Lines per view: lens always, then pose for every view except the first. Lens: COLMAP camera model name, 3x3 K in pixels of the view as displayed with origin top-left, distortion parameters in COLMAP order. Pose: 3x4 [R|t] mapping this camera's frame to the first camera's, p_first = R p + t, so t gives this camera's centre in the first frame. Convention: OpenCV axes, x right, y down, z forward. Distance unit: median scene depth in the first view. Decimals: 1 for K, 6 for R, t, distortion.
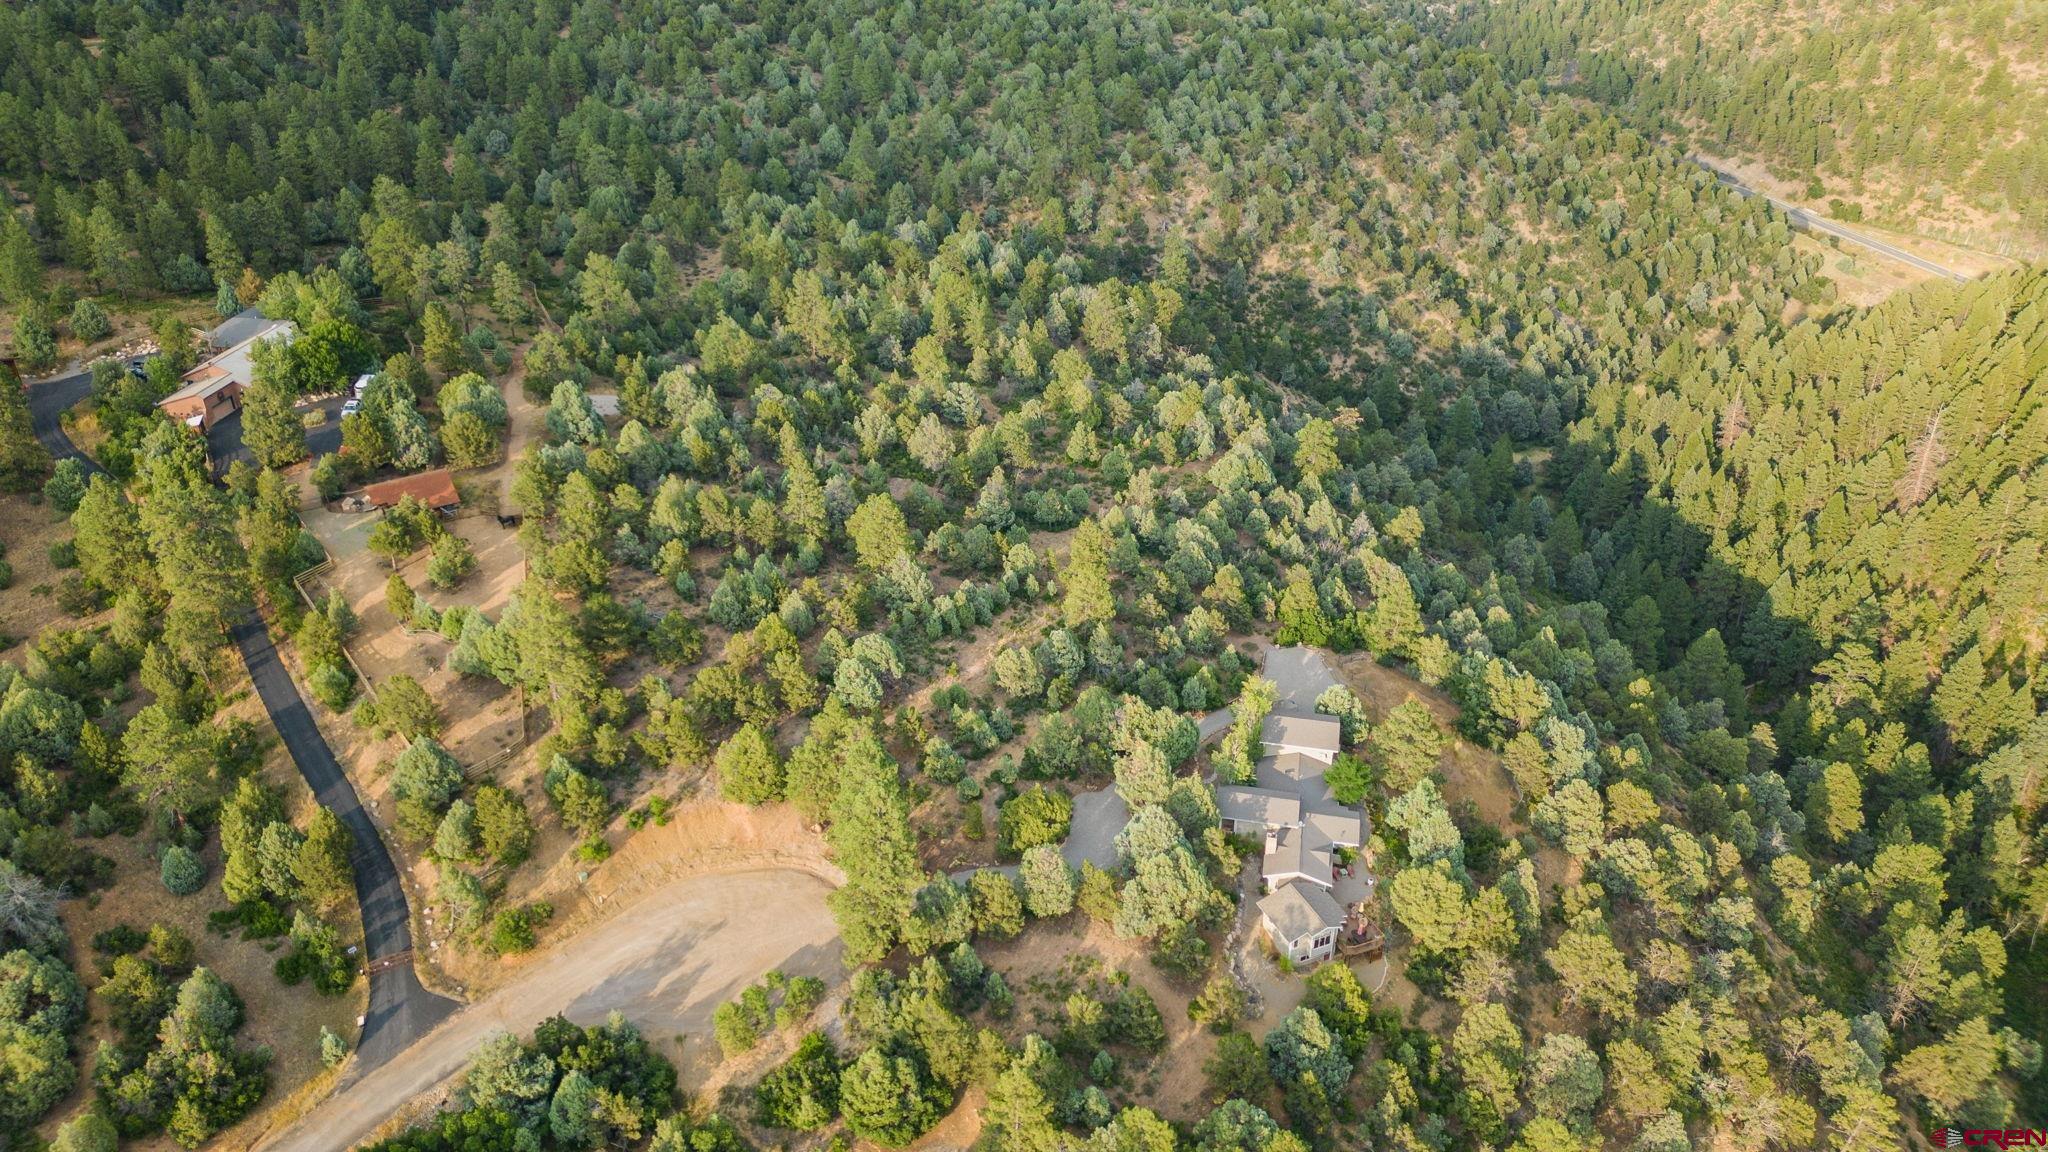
lens RADIAL K [[1422.5, 0, 1024.0], [0, 1422.5, 576.0], [0, 0, 1]] dist [0.126037, -0.219939]
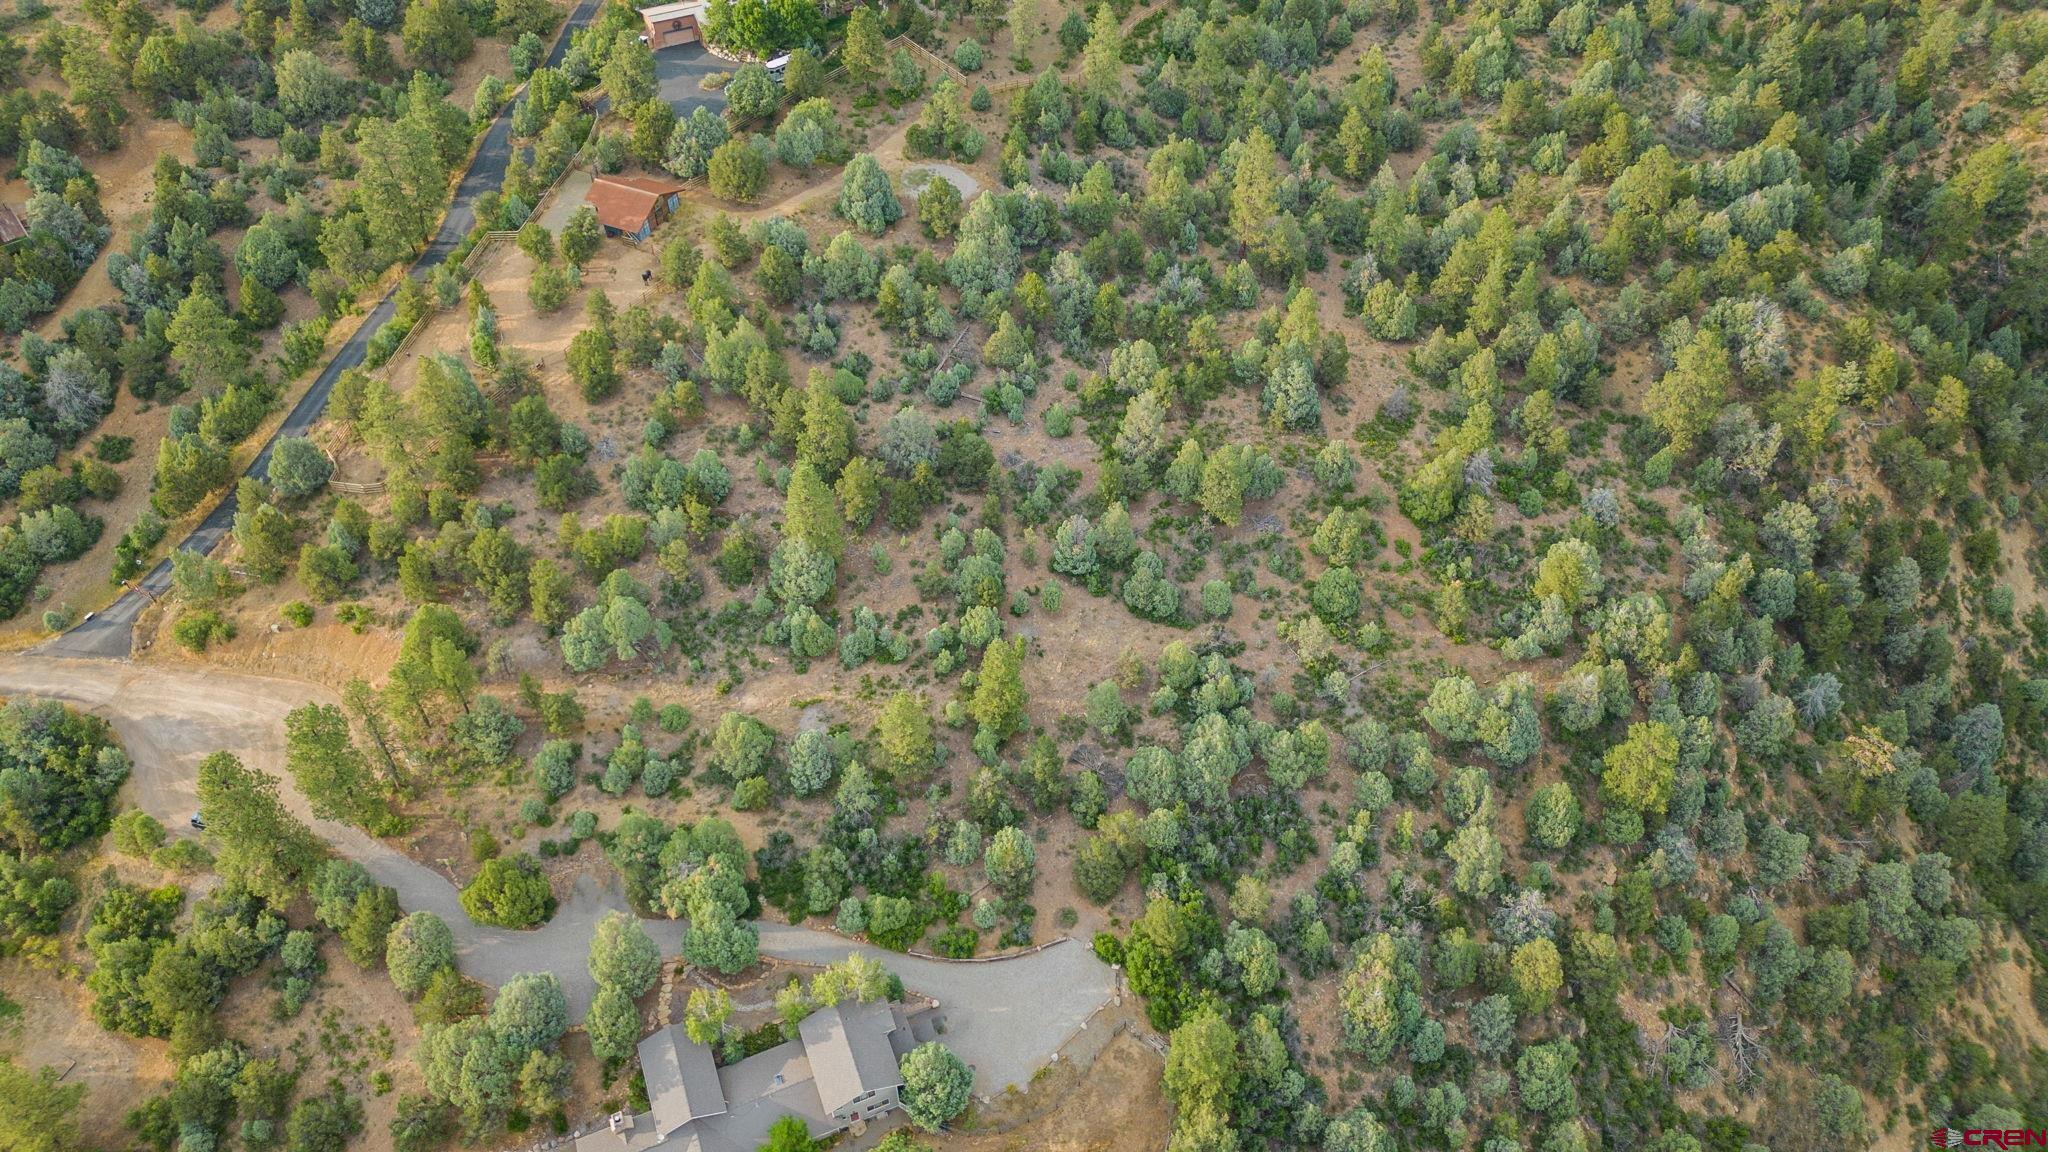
lens RADIAL K [[1425.6, 0, 1024.0], [0, 1425.6, 576.0], [0, 0, 1]] dist [0.085678, -0.097734]
pose [[0.560197, 0.605844, -0.564918, 0.431904], [-0.408765, 0.795336, 0.447606, -0.387542], [0.720479, -0.019828, 0.693193, 0.459966]]
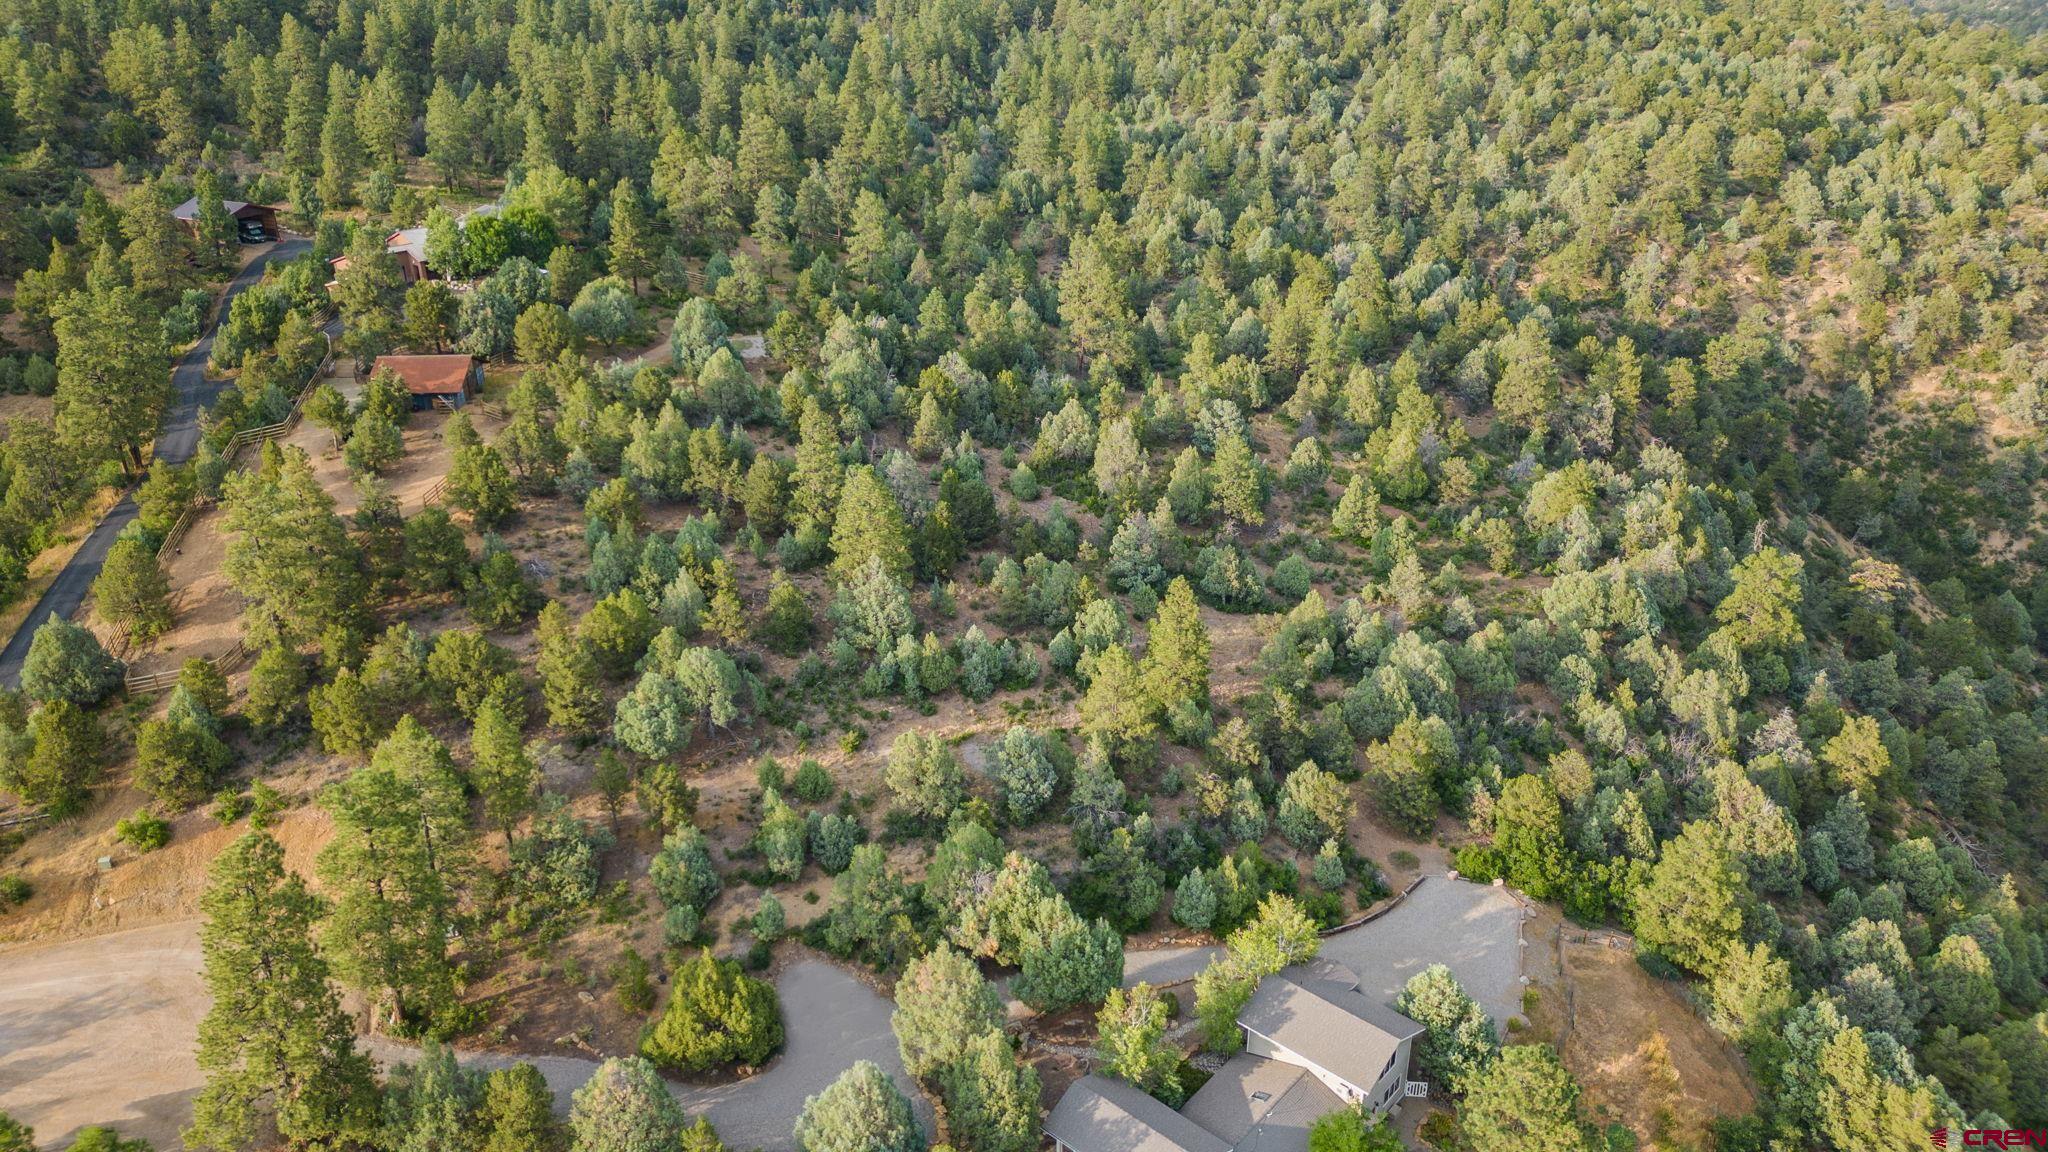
lens RADIAL K [[1425.6, 0, 1024.0], [0, 1425.6, 576.0], [0, 0, 1]] dist [0.085678, -0.097734]
pose [[0.872603, 0.207537, -0.442146, 0.243760], [-0.245233, 0.969026, -0.029137, -0.005607], [0.422404, 0.133853, 0.896470, 0.392187]]
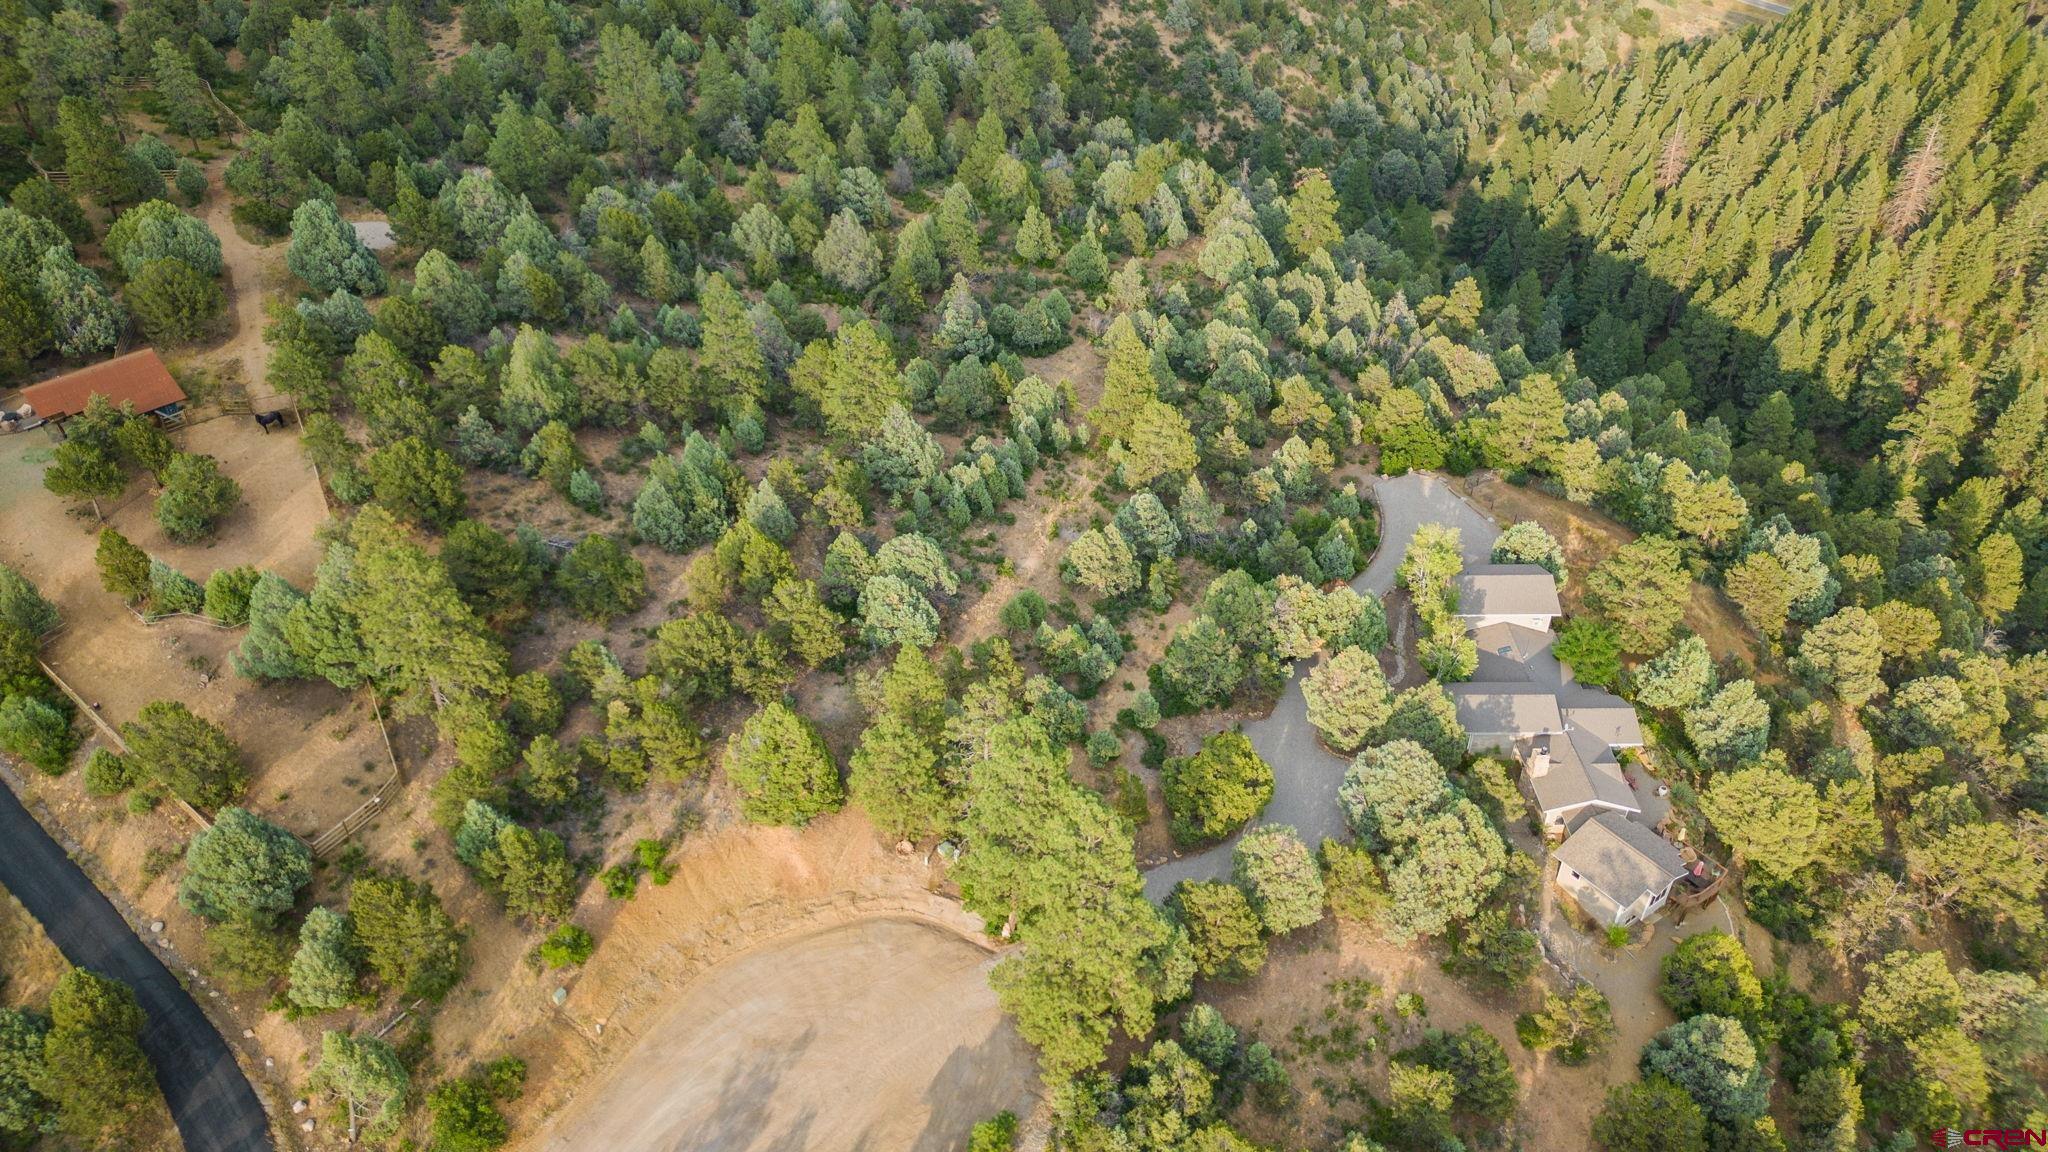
lens RADIAL K [[1425.6, 0, 1024.0], [0, 1425.6, 576.0], [0, 0, 1]] dist [0.085678, -0.097734]
pose [[0.976632, -0.127774, 0.172814, -0.139918], [0.105951, 0.985821, 0.130124, -0.016965], [-0.186990, -0.108773, 0.976321, 0.276491]]
